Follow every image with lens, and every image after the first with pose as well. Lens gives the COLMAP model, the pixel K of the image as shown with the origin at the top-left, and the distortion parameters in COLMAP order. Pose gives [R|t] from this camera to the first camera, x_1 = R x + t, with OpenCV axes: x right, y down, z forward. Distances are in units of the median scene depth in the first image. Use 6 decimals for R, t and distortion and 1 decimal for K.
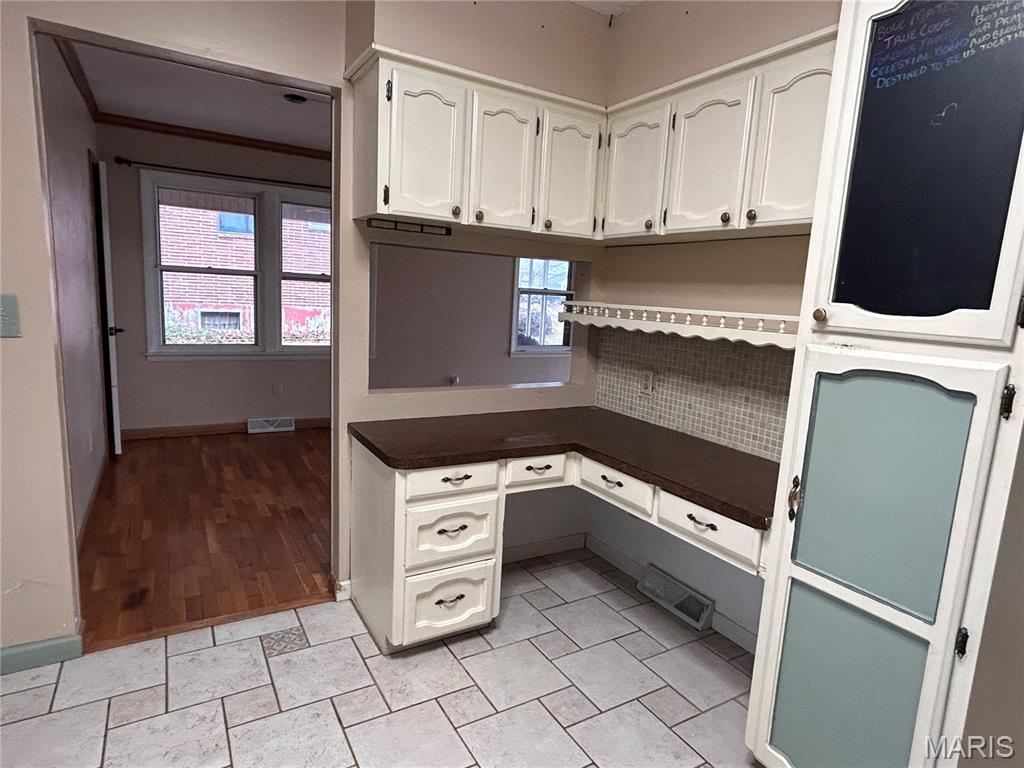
lens RADIAL K [[578.3, 0, 509.0], [0, 578.3, 384.4], [0, 0, 1]] dist [-0.004284, -0.001196]
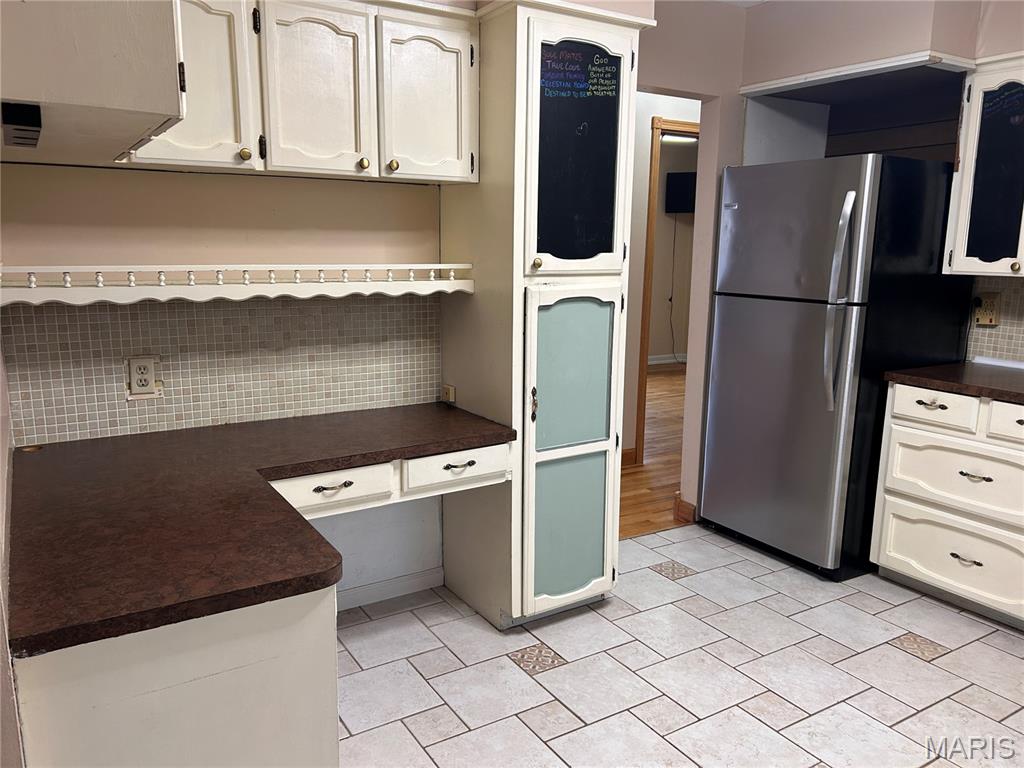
lens RADIAL K [[760.9, 0, 506.2], [0, 760.9, 386.3], [0, 0, 1]] dist [0.009699, -0.019746]
pose [[-0.022434, -0.236214, 0.971442, -0.786403], [0.144863, 0.960664, 0.236939, -0.174416], [-0.989197, 0.146041, 0.012667, 0.696030]]
